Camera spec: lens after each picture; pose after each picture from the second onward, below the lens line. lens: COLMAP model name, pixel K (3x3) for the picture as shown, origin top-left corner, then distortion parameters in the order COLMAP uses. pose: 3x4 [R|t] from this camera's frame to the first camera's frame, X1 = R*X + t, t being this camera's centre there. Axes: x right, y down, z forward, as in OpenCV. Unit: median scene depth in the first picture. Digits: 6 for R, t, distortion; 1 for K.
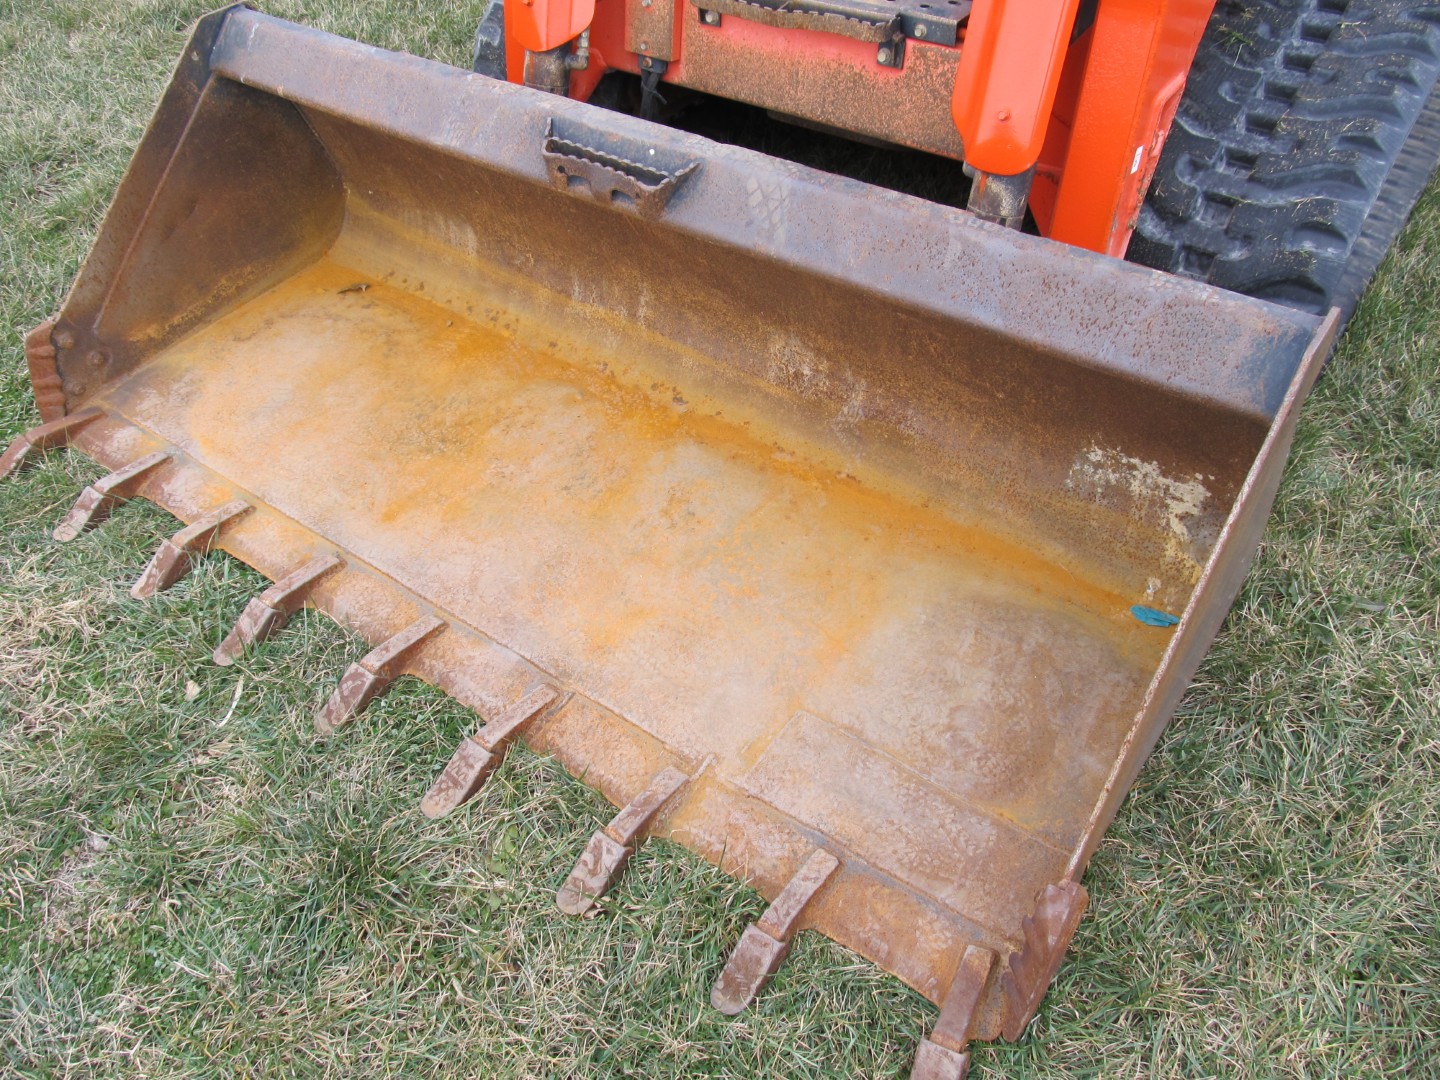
lens RADIAL K [[1182.9, 0, 720.0], [0, 1182.9, 540.0], [0, 0, 1]] dist [-0.073352, 0.045486]
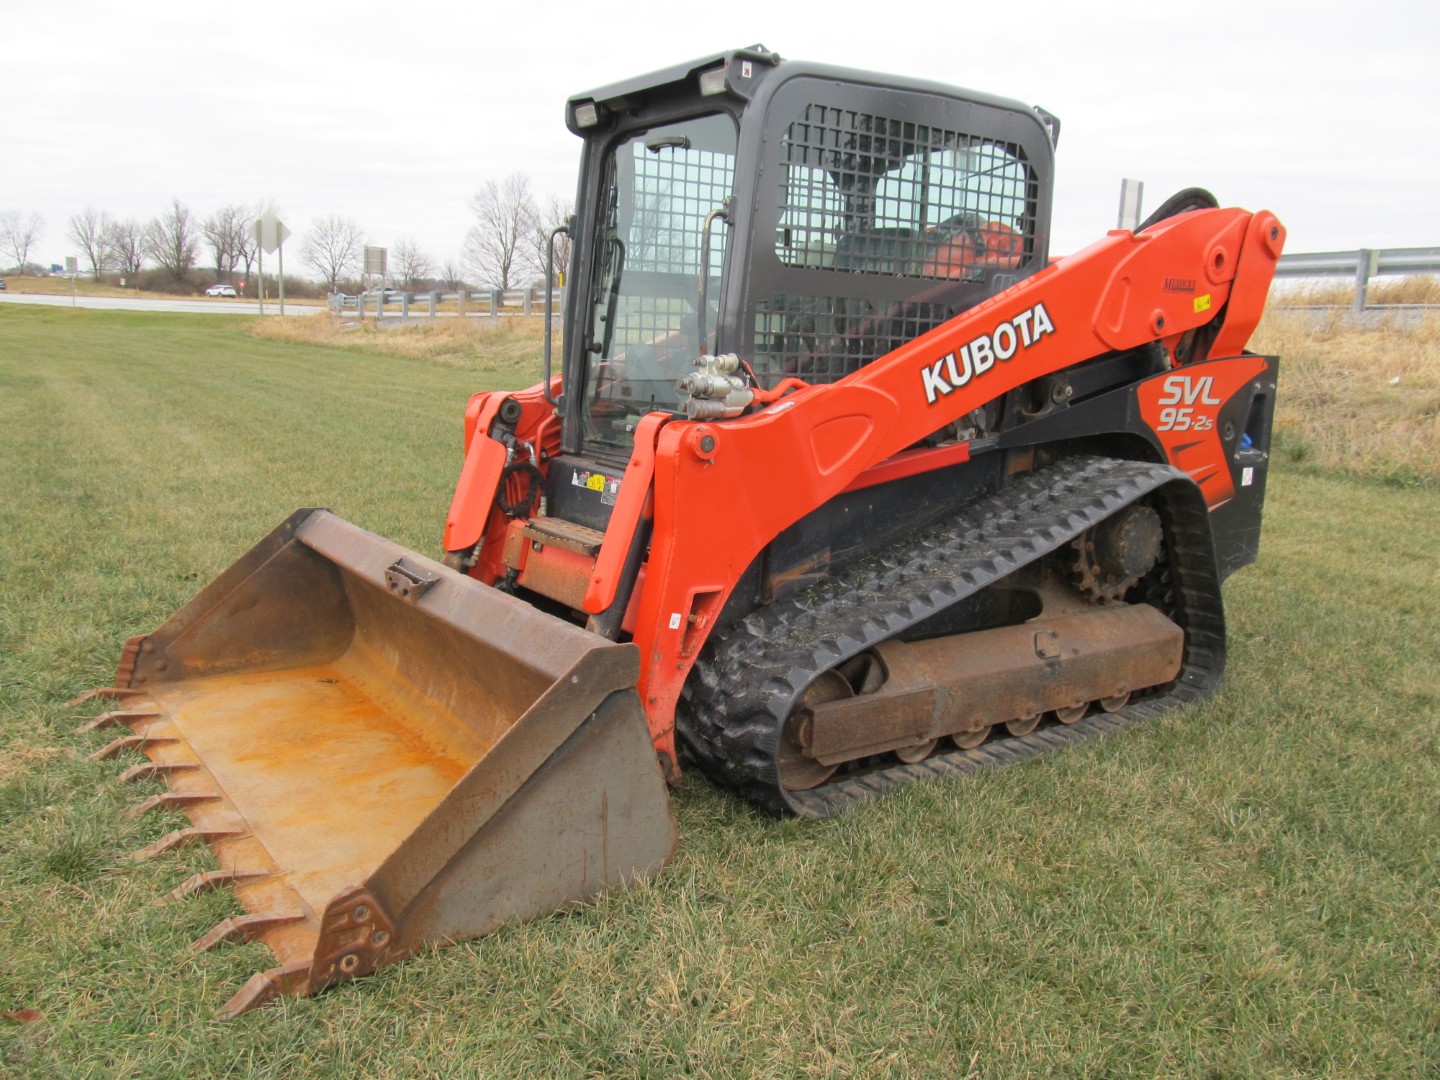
lens RADIAL K [[1182.9, 0, 720.0], [0, 1182.9, 540.0], [0, 0, 1]] dist [-0.073352, 0.045486]
pose [[0.948230, 0.151158, -0.279304, 0.747130], [-0.283861, 0.797785, -0.531942, 0.405650], [0.142417, 0.583687, 0.799391, -0.372325]]
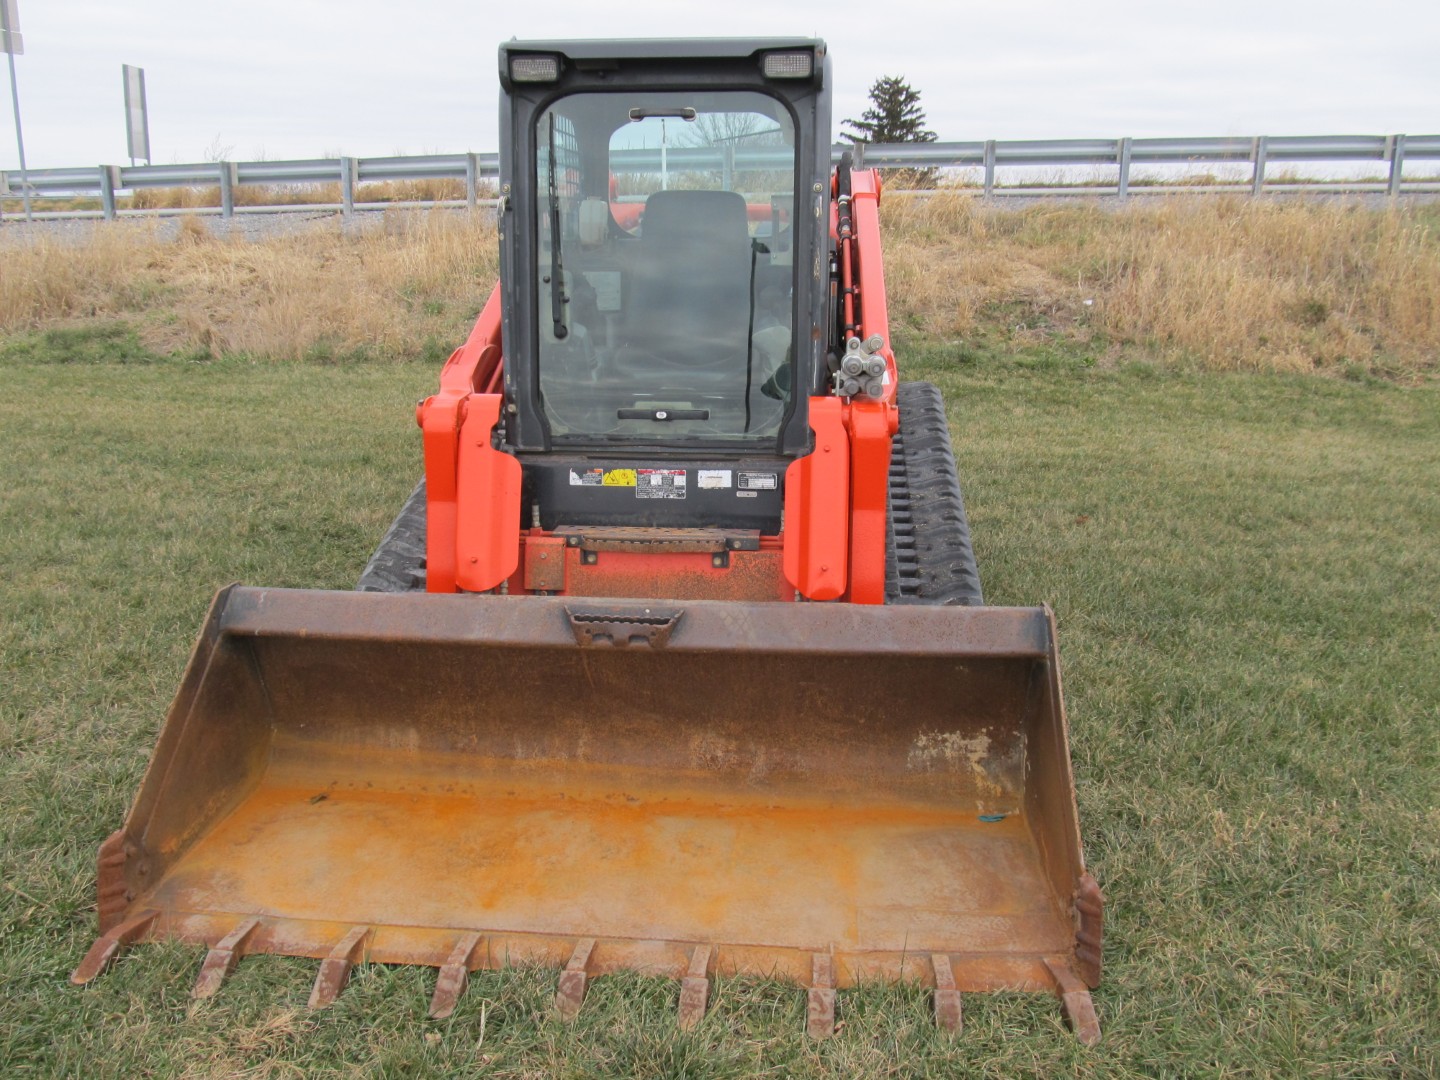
lens RADIAL K [[1182.9, 0, 720.0], [0, 1182.9, 540.0], [0, 0, 1]] dist [-0.073352, 0.045486]
pose [[0.845813, -0.068127, 0.529111, -0.710929], [0.336878, 0.837256, -0.430715, 0.280116], [-0.413658, 0.542550, 0.731113, -0.254203]]
